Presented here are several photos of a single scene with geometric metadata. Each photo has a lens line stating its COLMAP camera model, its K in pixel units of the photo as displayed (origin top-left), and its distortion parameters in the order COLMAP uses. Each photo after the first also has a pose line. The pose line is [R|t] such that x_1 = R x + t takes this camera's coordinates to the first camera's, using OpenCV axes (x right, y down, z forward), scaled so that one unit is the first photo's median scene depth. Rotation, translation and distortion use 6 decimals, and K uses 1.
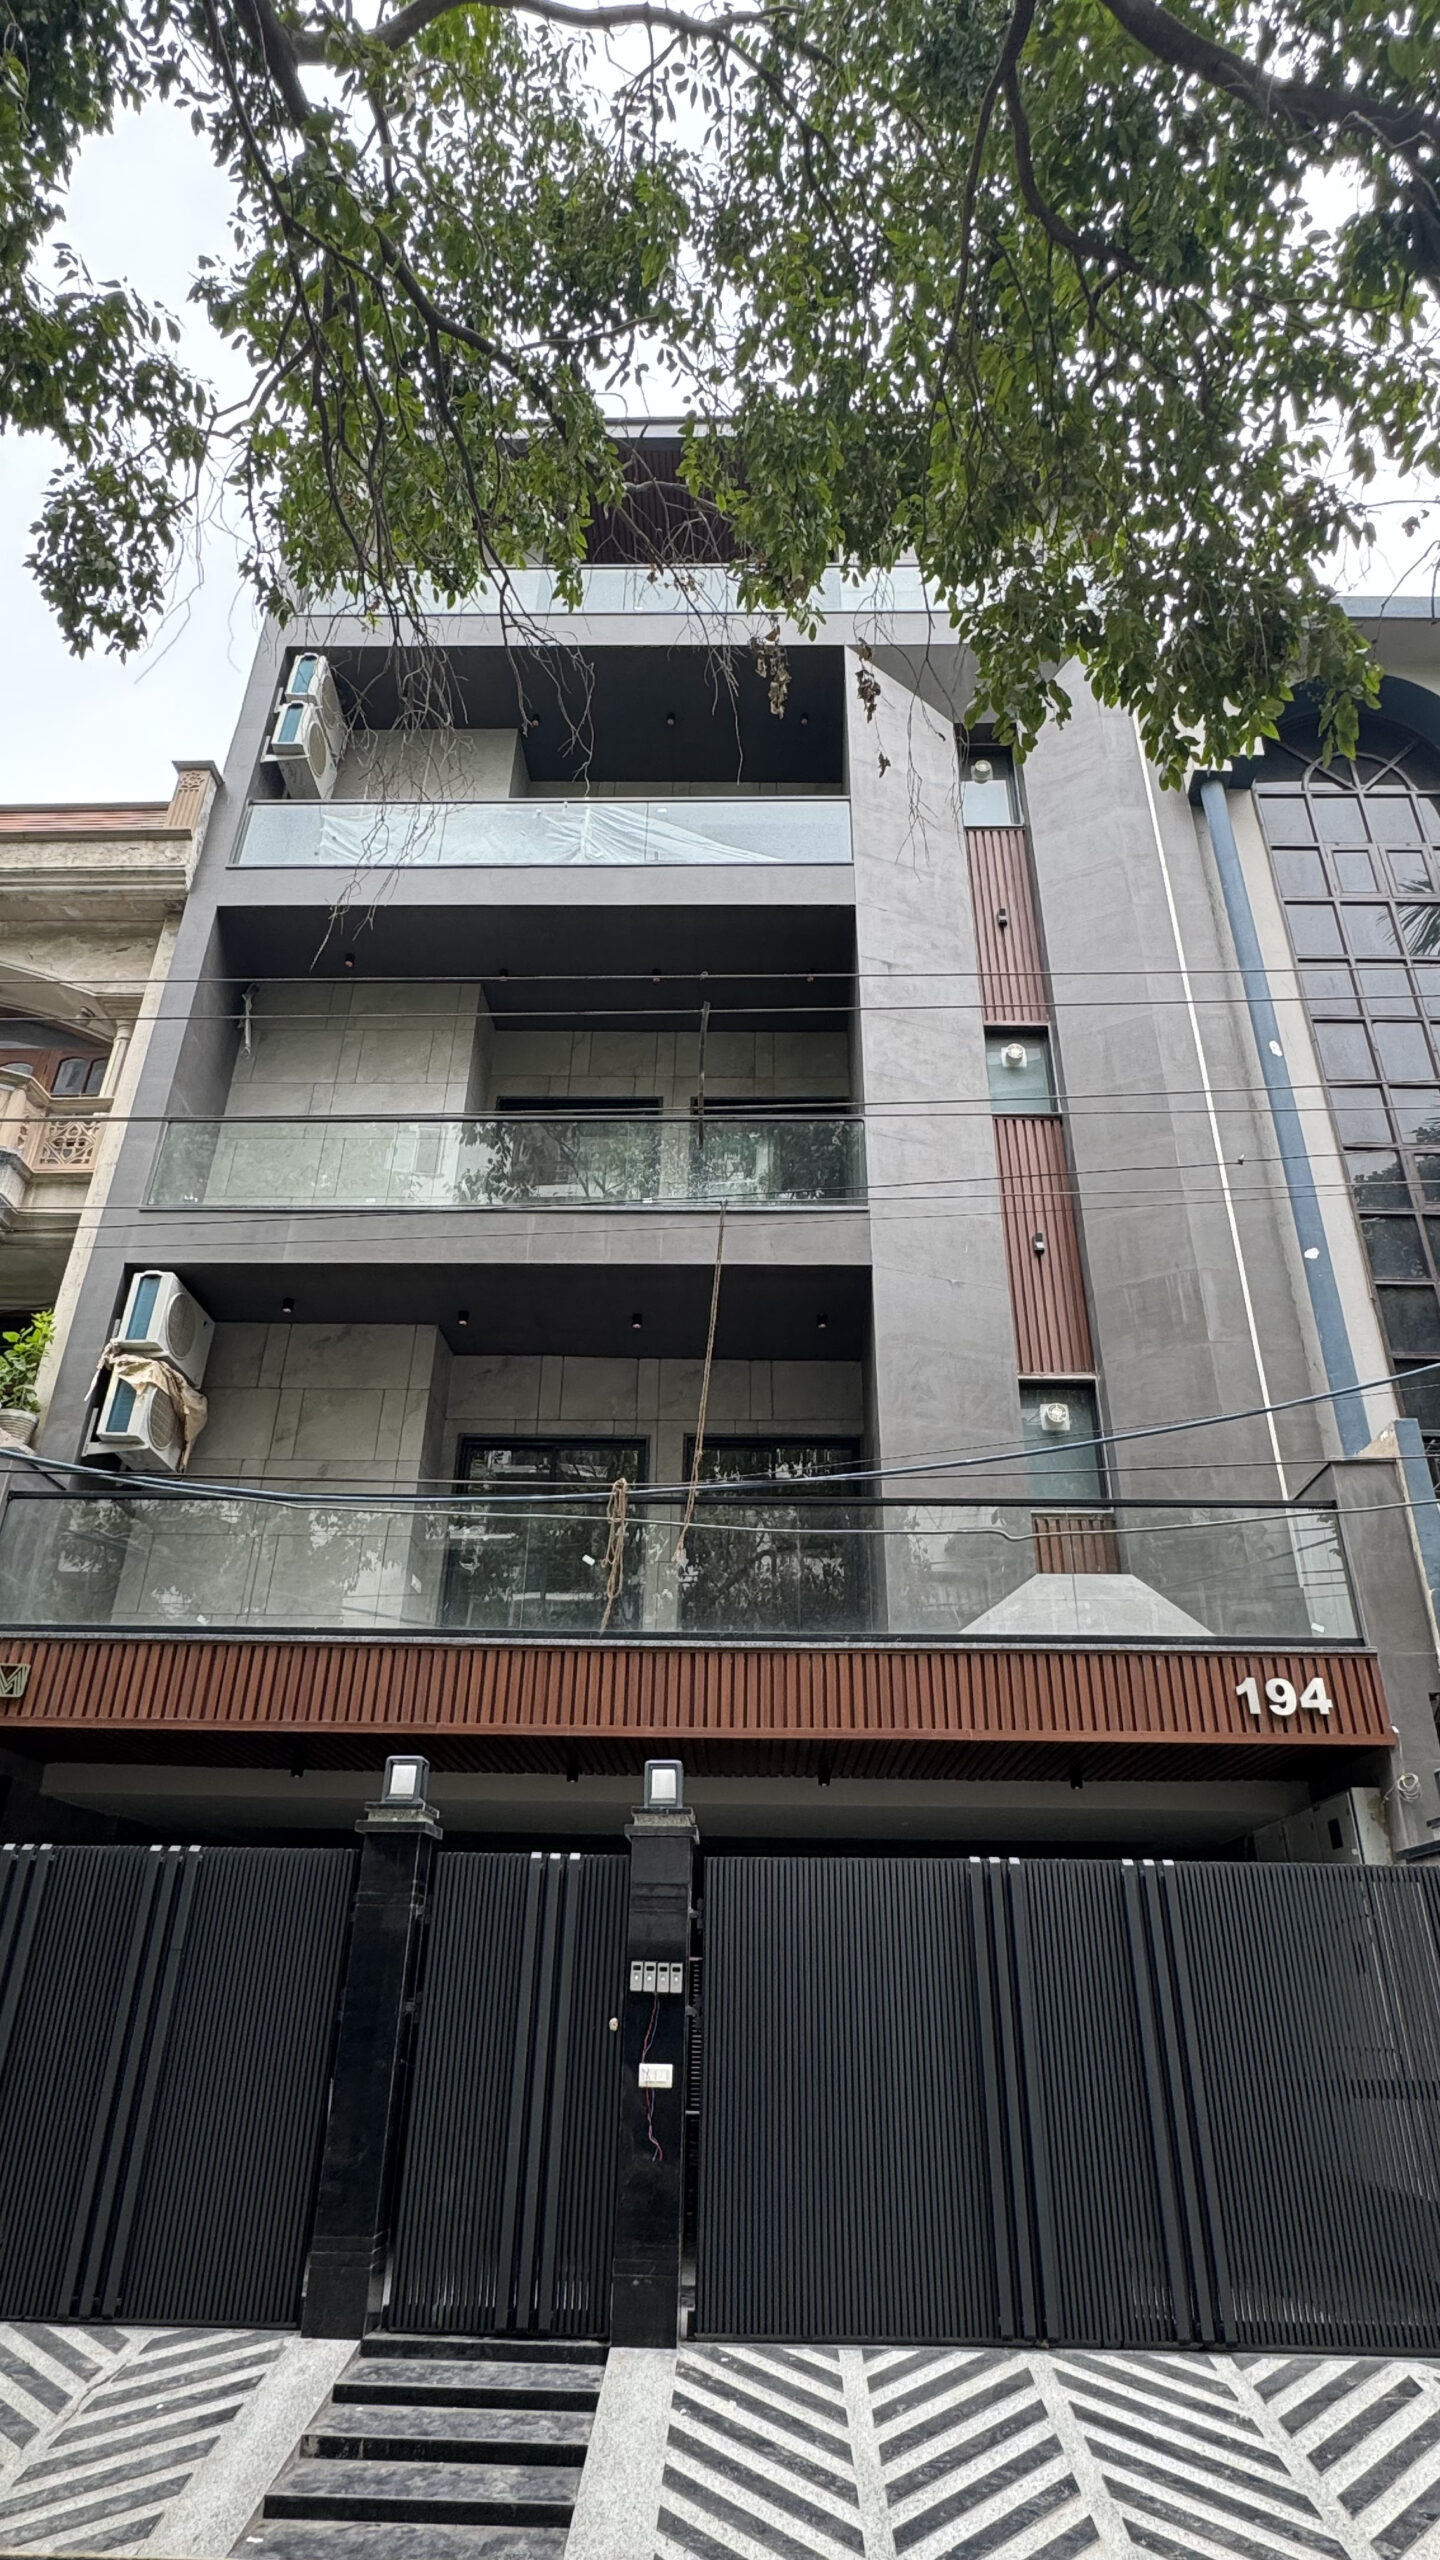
lens RADIAL K [[1373.7, 0, 713.0], [0, 1373.7, 1282.9], [0, 0, 1]] dist [-0.000610, -0.001439]
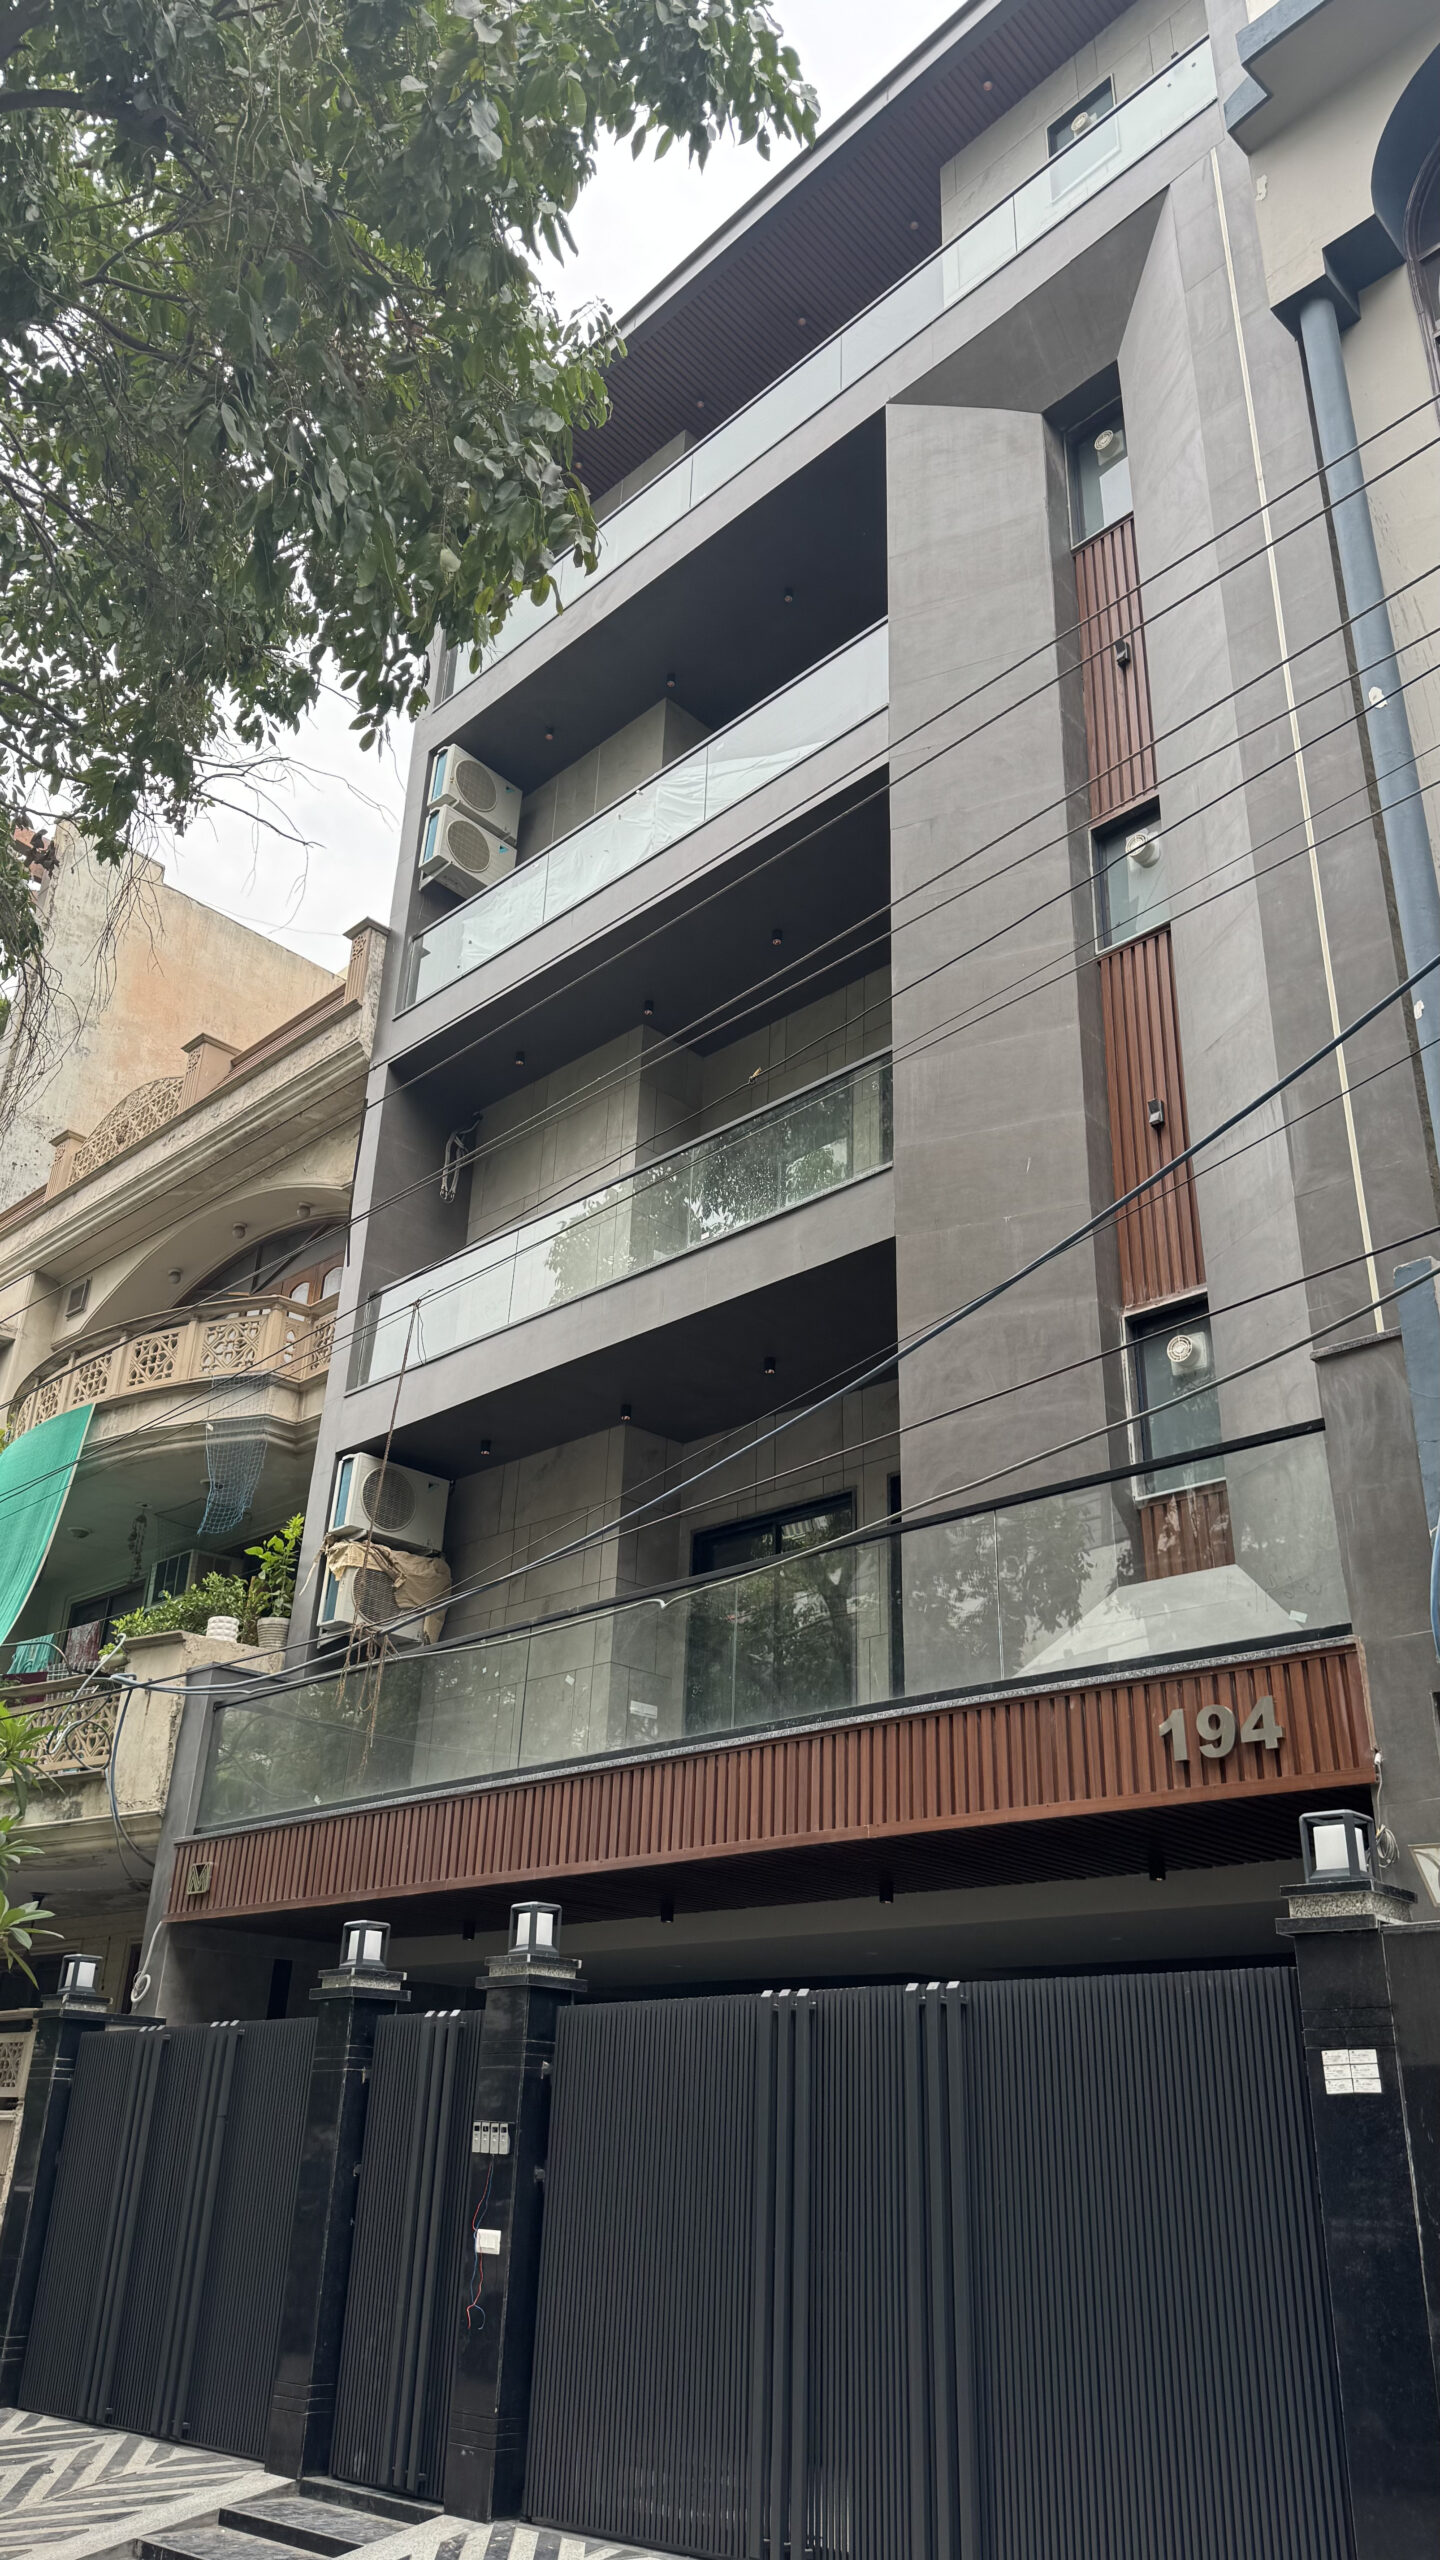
lens RADIAL K [[1794.3, 0, 713.8], [0, 1794.3, 1281.0], [0, 0, 1]] dist [0.072593, -0.093527]
pose [[0.737403, -0.293417, -0.608394, 0.850552], [0.306811, 0.947940, -0.085303, 0.087316], [0.601751, -0.123759, 0.789037, 0.156990]]
